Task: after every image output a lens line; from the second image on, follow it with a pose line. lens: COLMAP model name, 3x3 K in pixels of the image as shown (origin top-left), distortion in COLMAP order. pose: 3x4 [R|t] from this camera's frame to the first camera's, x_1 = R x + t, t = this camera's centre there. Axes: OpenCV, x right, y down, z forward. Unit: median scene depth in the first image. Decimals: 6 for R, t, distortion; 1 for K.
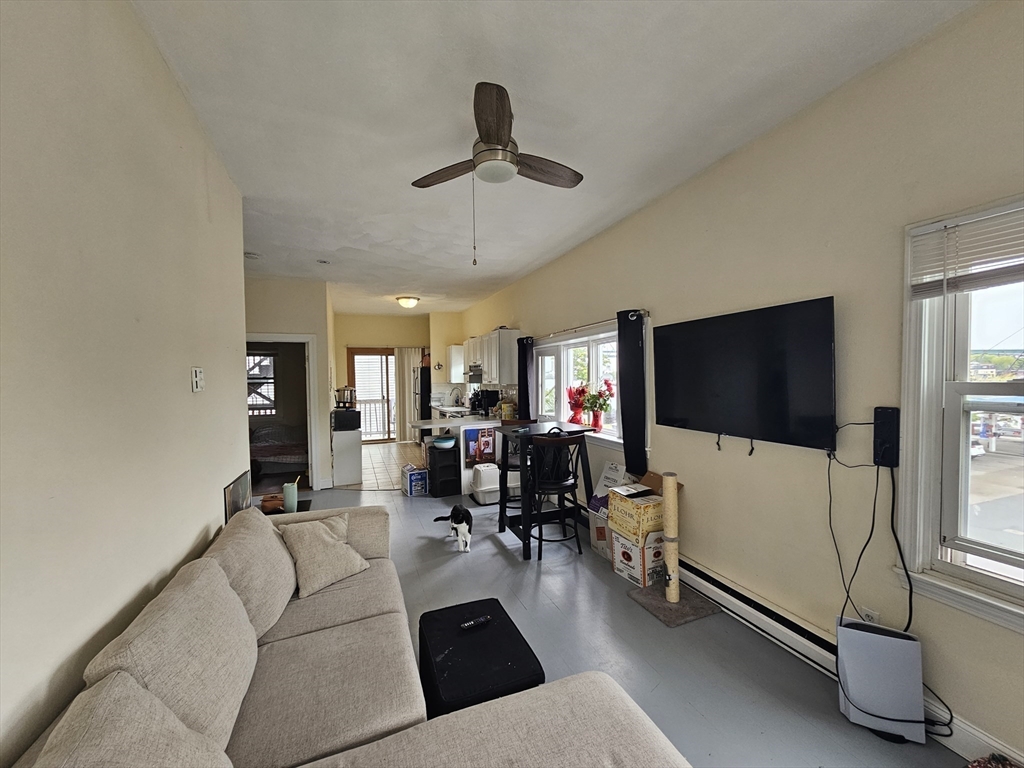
lens RADIAL K [[417.2, 0, 513.2], [0, 417.2, 386.4], [0, 0, 1]] dist [0.003260, 0.000251]
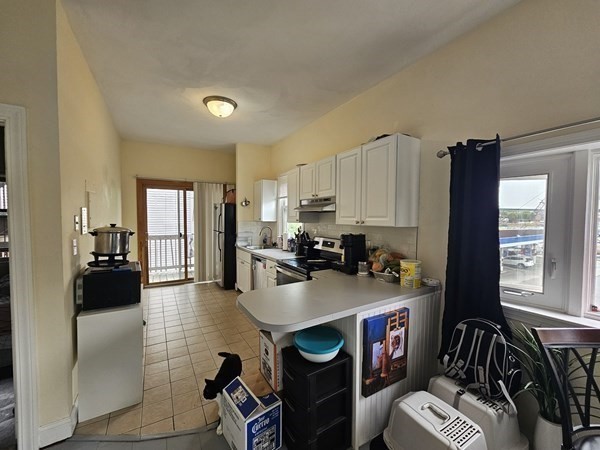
lens RADIAL K [[244.4, 0, 299.6], [0, 244.4, 226.5], [0, 0, 1]] dist [0.003260, 0.000251]
pose [[0.986964, 0.014786, 0.160264, -0.149070], [-0.017071, 0.999771, 0.012891, -0.005009], [-0.160036, -0.015459, 0.986990, 0.457298]]
